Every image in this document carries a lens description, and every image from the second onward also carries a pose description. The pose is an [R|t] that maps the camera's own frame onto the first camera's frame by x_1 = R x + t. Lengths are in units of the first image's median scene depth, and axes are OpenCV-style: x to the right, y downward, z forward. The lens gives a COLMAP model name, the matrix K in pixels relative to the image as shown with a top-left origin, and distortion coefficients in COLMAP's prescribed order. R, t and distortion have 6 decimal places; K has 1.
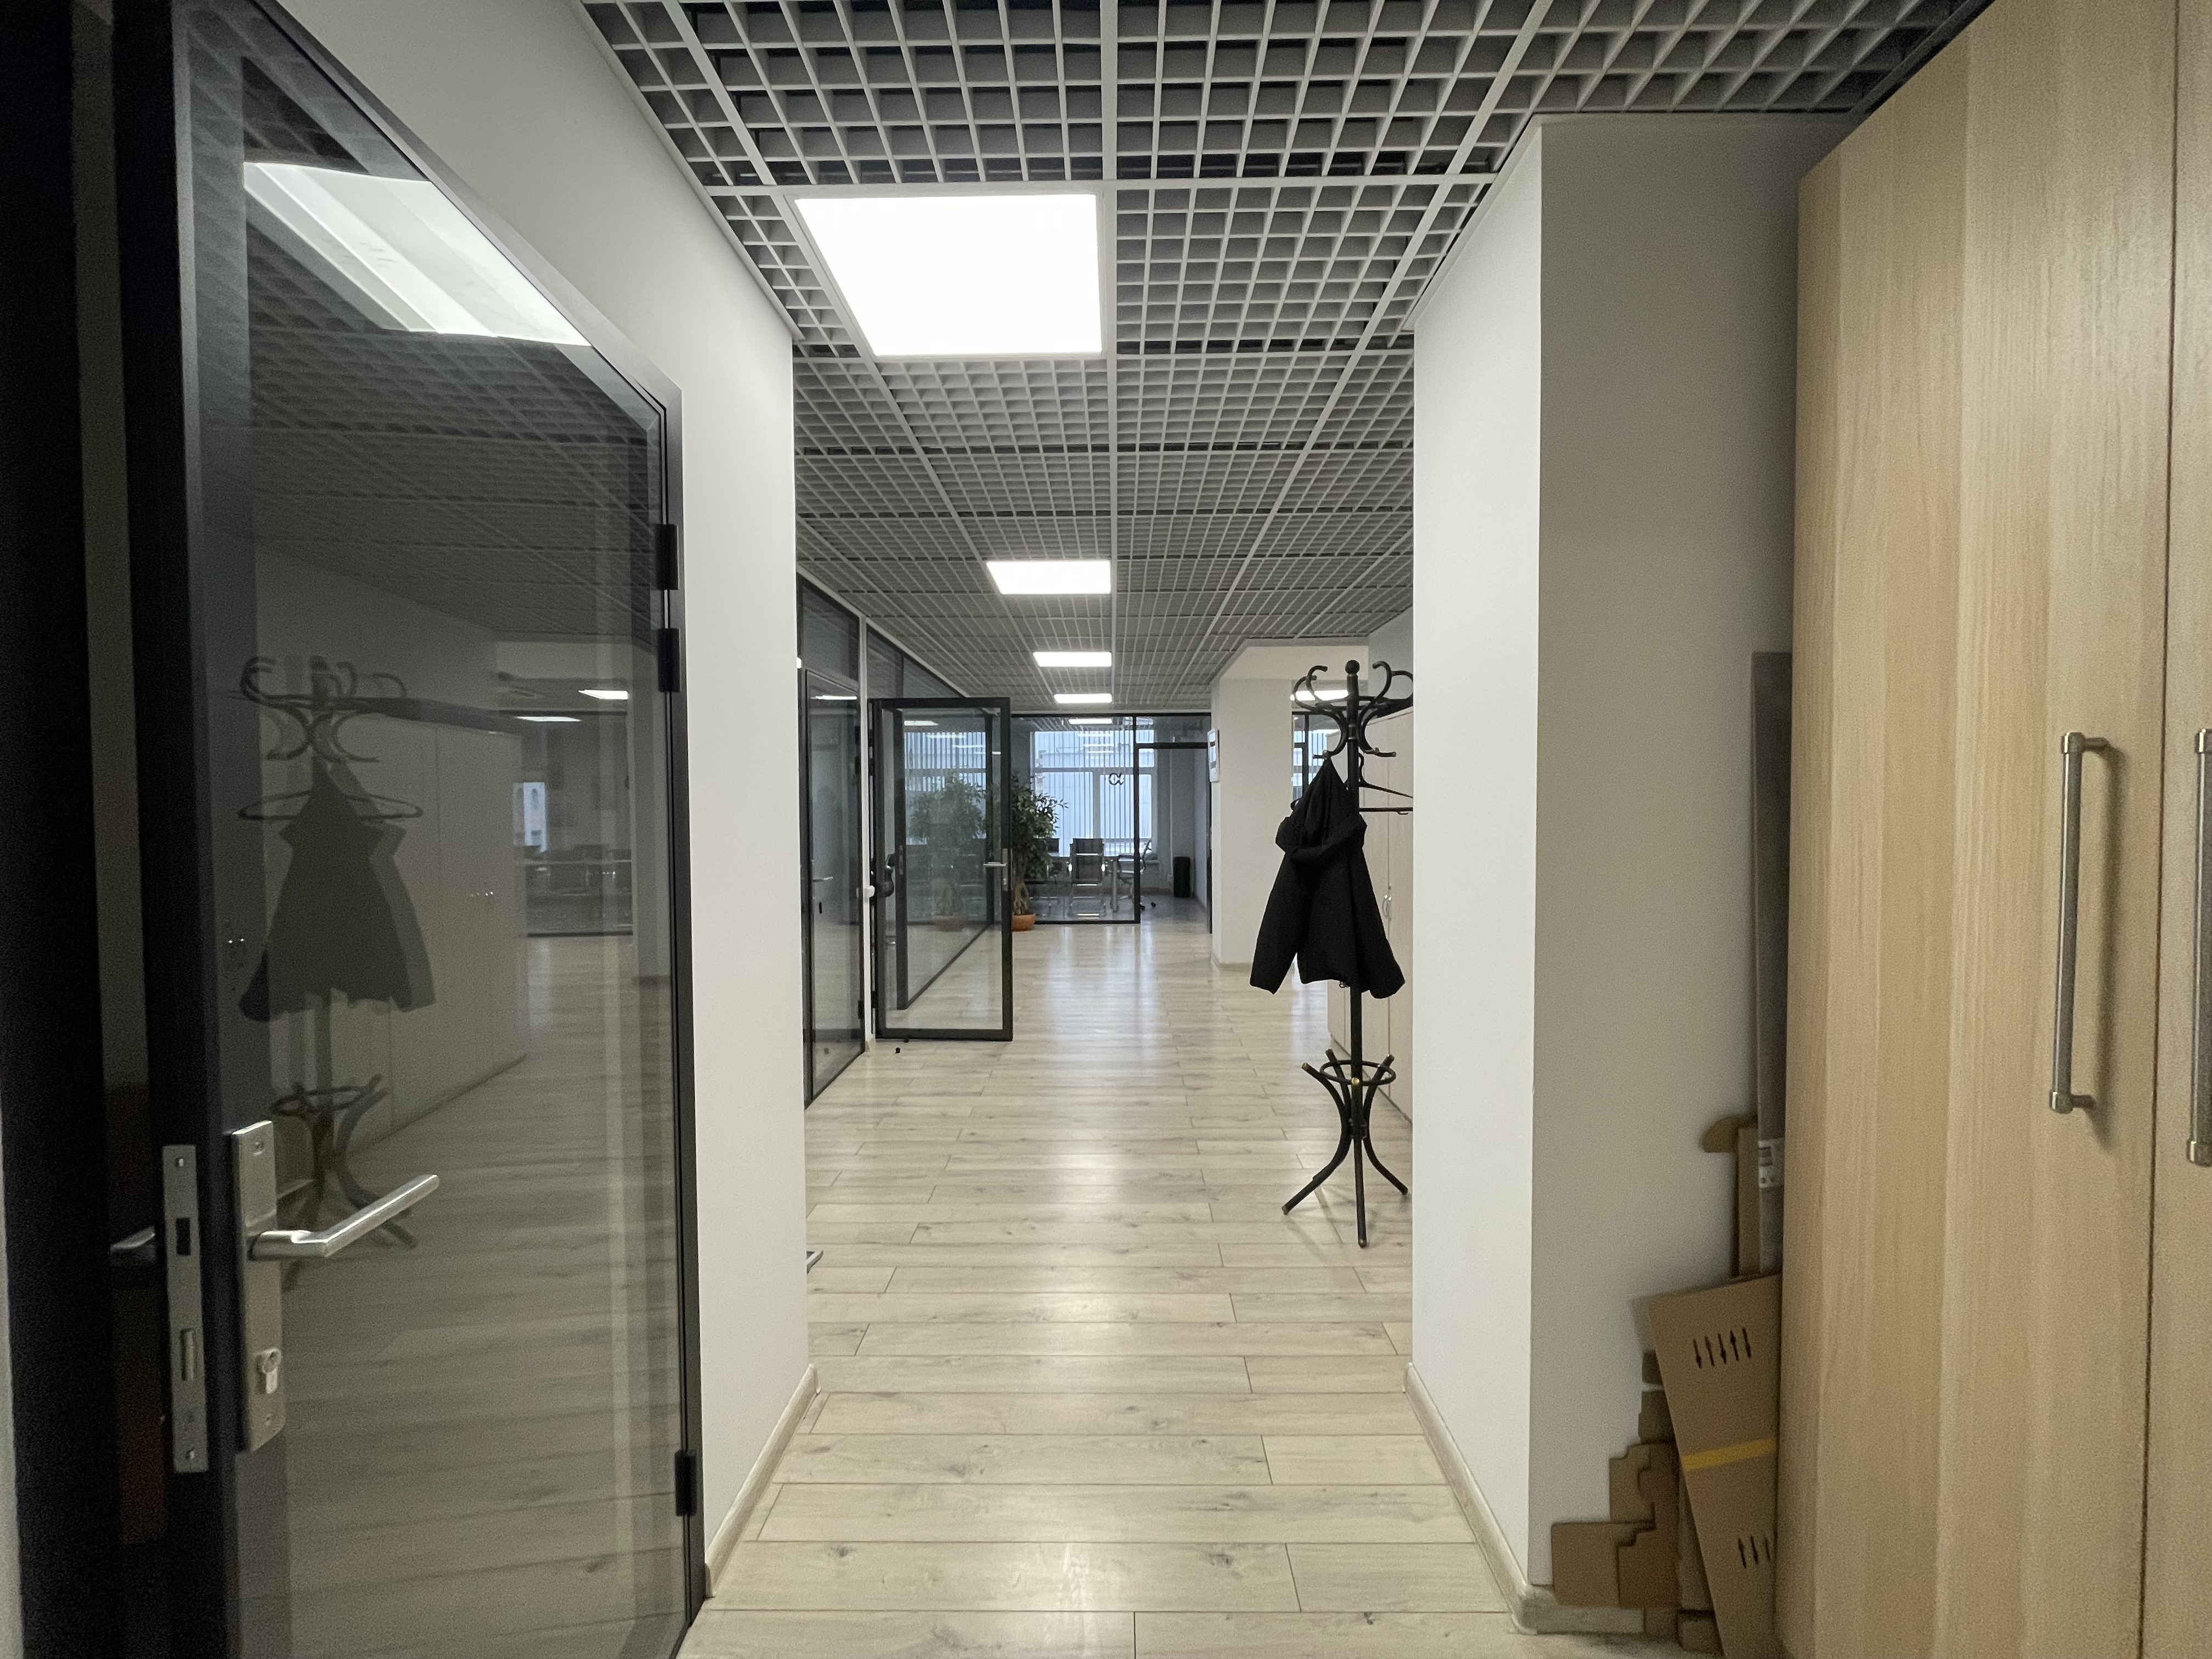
lens RADIAL K [[888.8, 0, 1106.0], [0, 888.8, 829.5], [0, 0, 1]] dist [-0.004403, -0.000257]
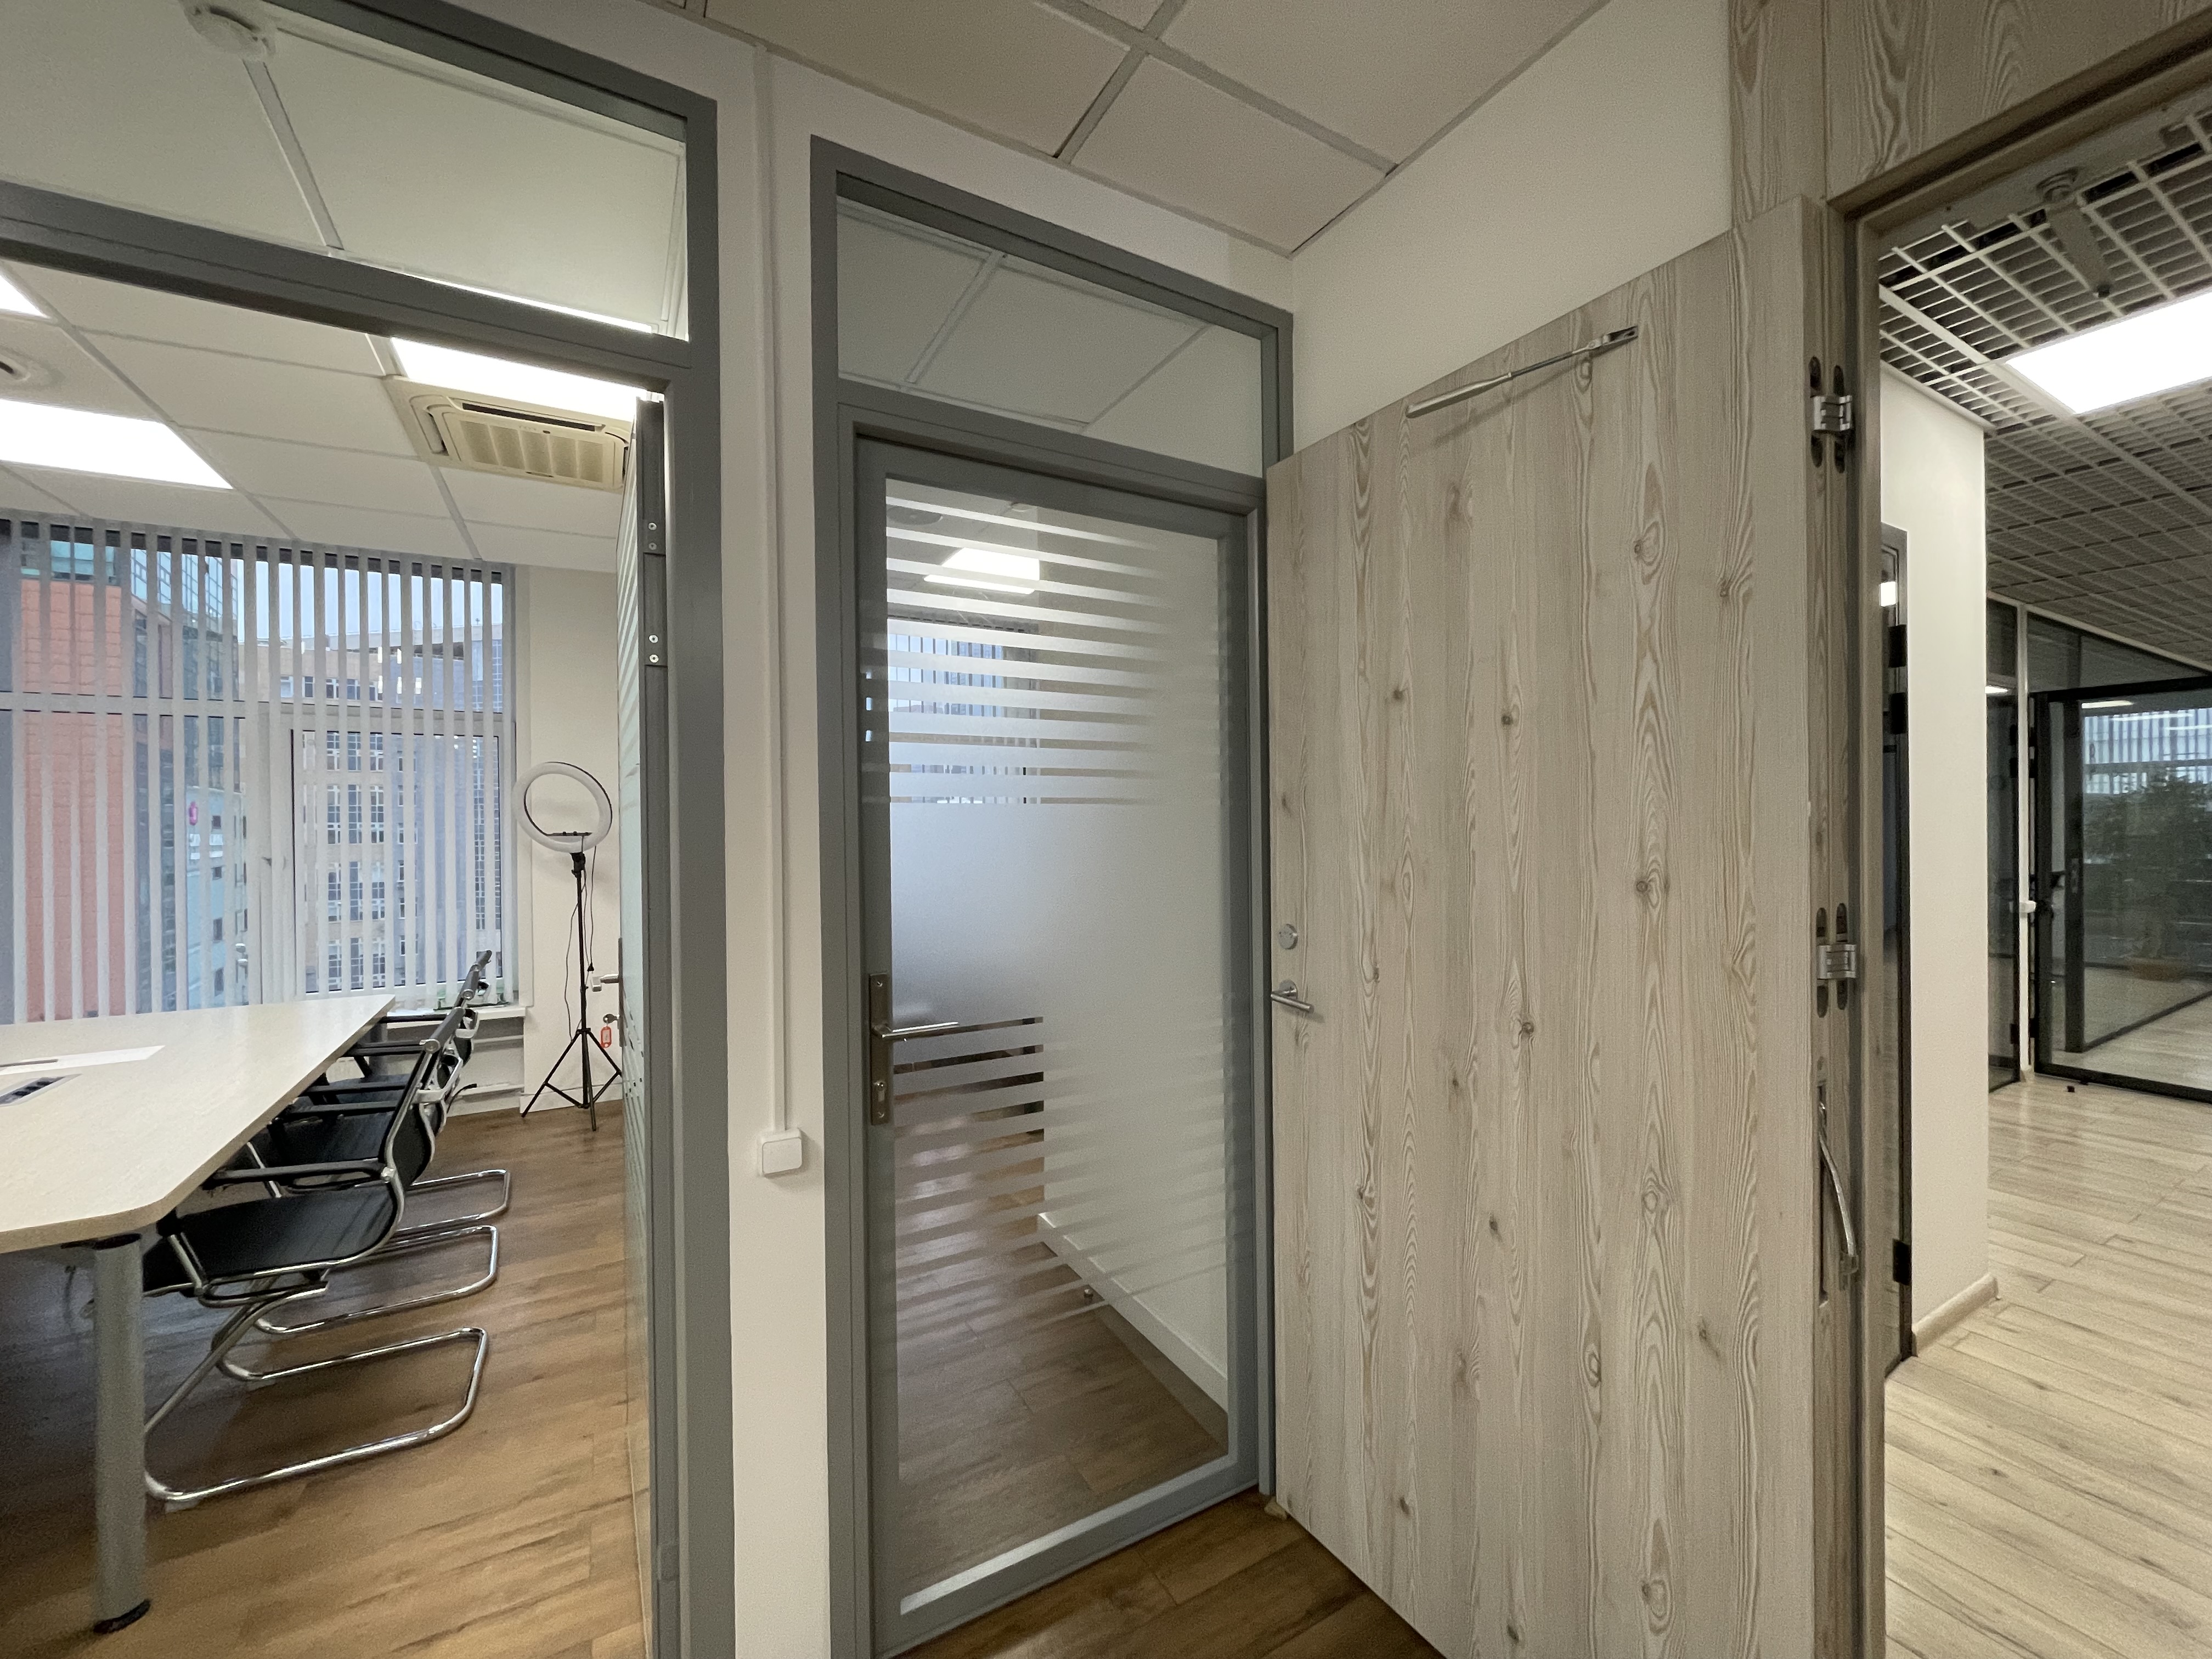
lens RADIAL K [[888.8, 0, 1106.0], [0, 888.8, 829.5], [0, 0, 1]] dist [-0.004403, -0.000257]
pose [[0.502837, 0.004771, -0.864368, 0.031581], [-0.016387, 0.999858, -0.004014, 0.008131], [0.864226, 0.016183, 0.502844, -0.212773]]
